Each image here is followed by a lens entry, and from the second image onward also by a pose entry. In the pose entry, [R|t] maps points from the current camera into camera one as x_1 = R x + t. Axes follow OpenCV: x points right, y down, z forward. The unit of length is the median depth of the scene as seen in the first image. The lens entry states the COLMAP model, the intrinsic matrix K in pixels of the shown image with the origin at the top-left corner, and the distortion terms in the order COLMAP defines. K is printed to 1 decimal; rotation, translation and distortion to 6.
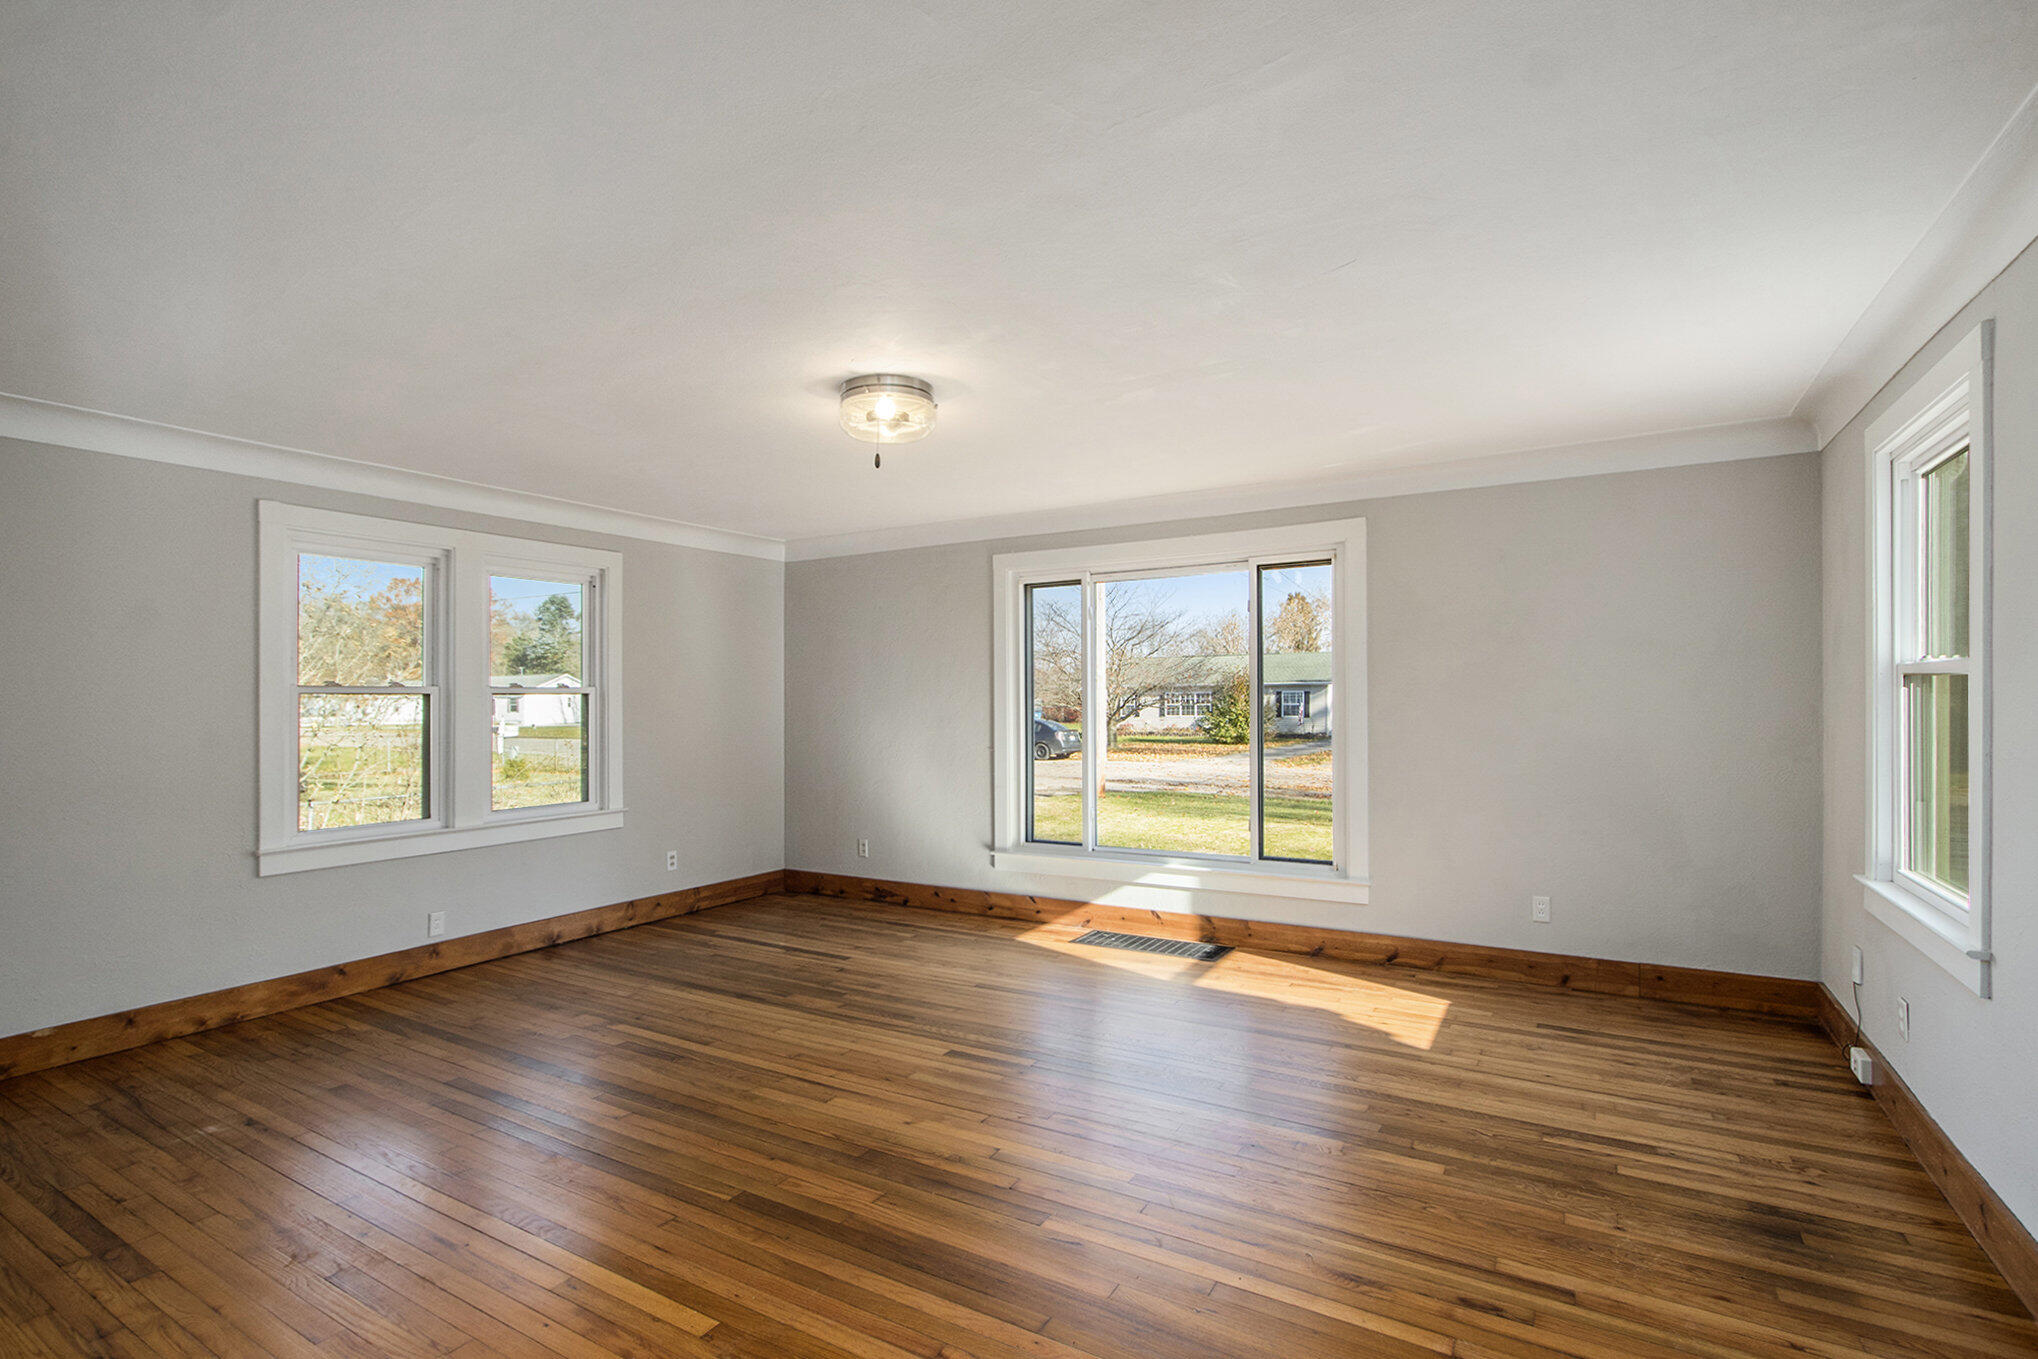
lens RADIAL K [[951.8, 0, 1028.4], [0, 951.8, 701.7], [0, 0, 1]] dist [-0.011126, -0.000143]
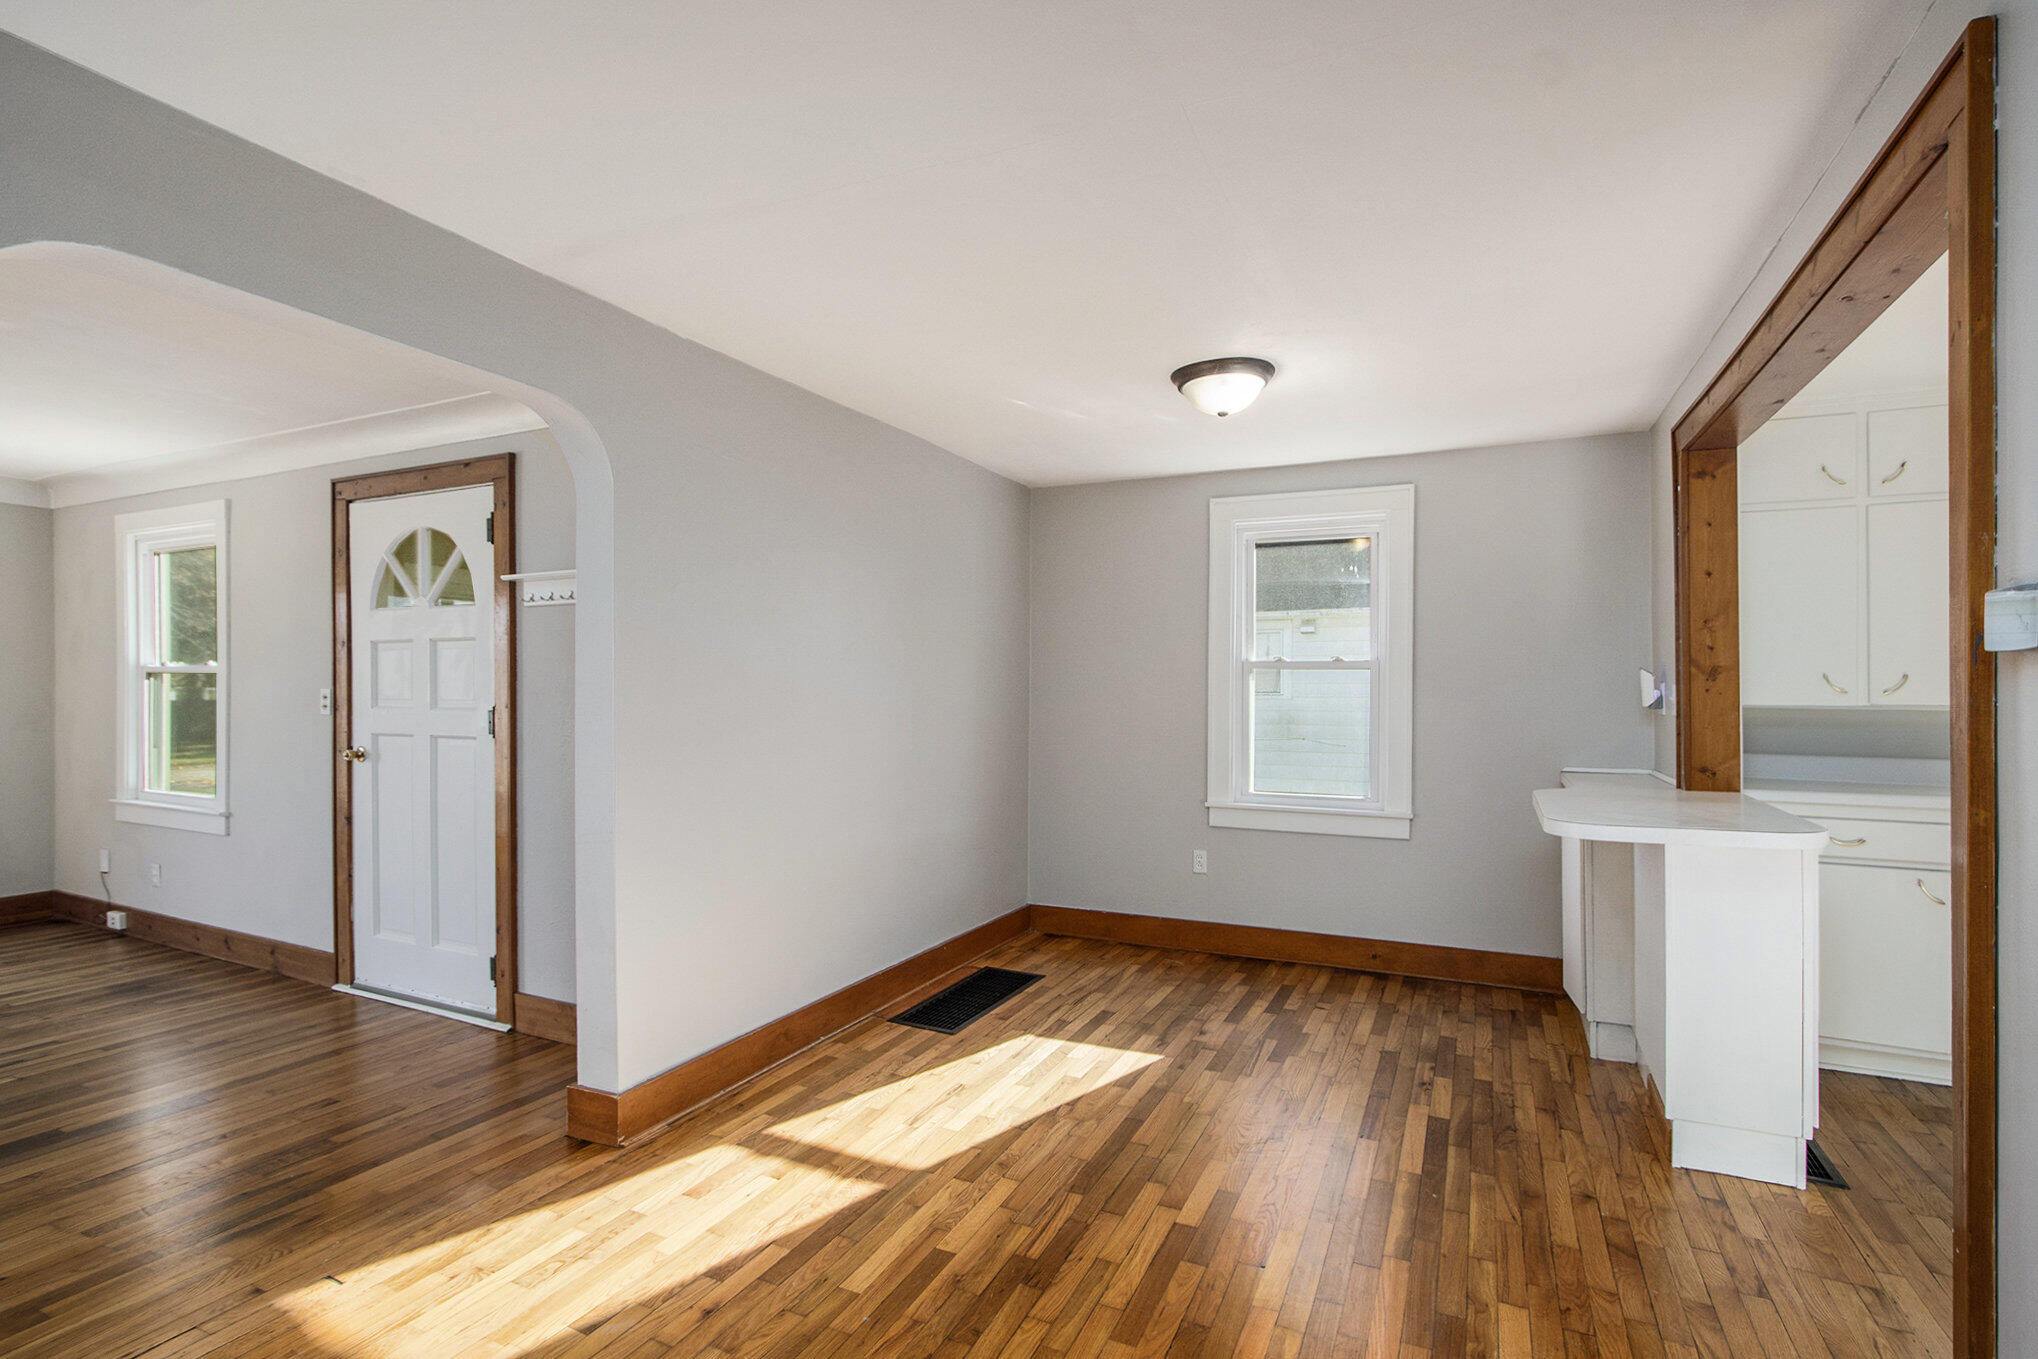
lens RADIAL K [[964.1, 0, 1016.9], [0, 964.1, 692.9], [0, 0, 1]] dist [-0.012871, 0.000358]
pose [[-0.080904, 0.000968, 0.996721, -0.701403], [0.001868, 0.999998, -0.000820, 0.009313], [-0.996720, 0.001795, -0.080905, -0.315610]]
